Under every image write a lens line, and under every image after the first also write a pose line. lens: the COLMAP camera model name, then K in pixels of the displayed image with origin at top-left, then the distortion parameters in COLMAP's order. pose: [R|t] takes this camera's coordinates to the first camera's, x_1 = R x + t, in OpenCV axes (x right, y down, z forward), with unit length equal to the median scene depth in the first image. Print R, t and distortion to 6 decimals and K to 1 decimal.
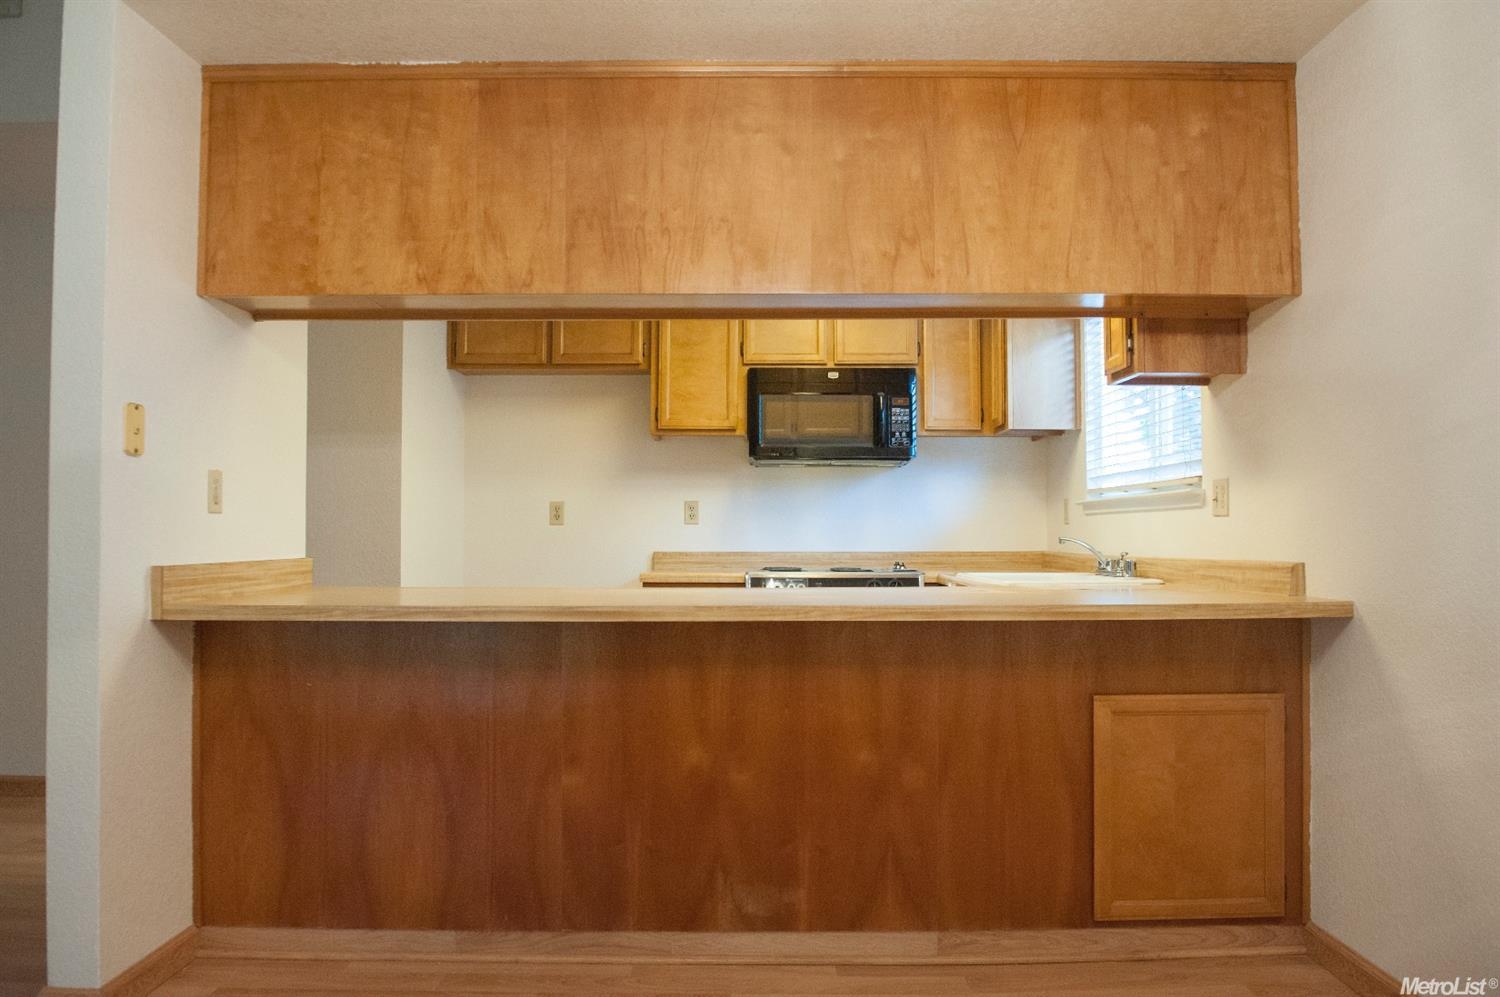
lens RADIAL K [[1054.4, 0, 750.0], [0, 1054.4, 498.5], [0, 0, 1]] dist [-0.051271, -0.001205]
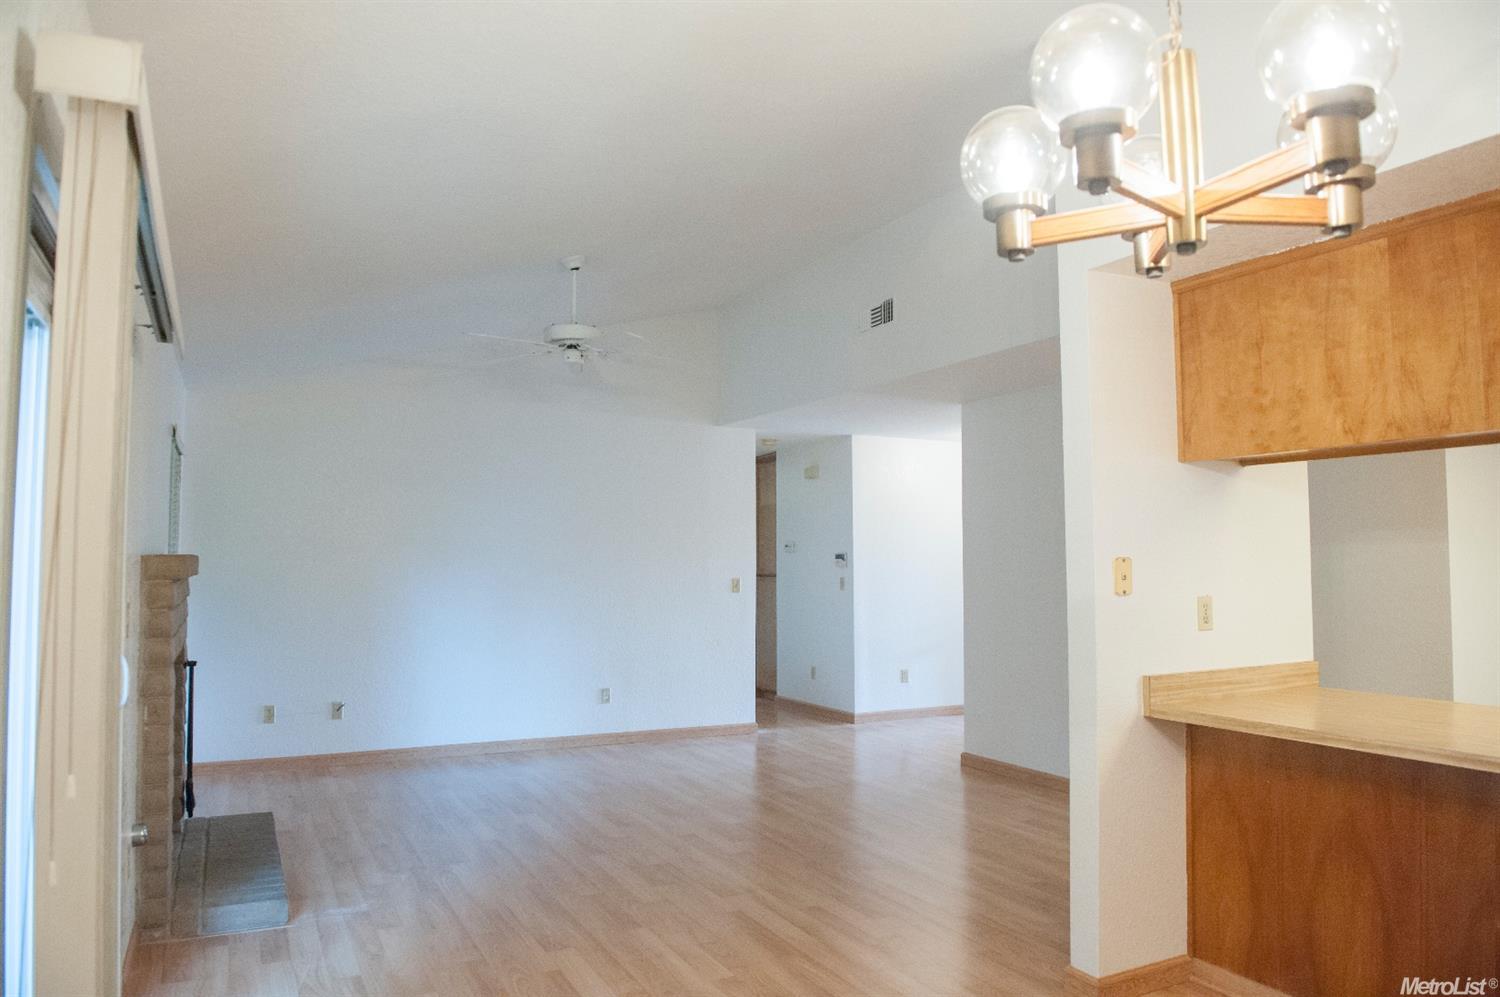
lens RADIAL K [[1029.2, 0, 750.0], [0, 1029.2, 498.5], [0, 0, 1]] dist [-0.054450, -0.002610]
pose [[0.452723, -0.050907, -0.890197, 0.346210], [0.032102, 0.998652, -0.040783, -0.115071], [0.891073, -0.010114, 0.453747, -0.048199]]
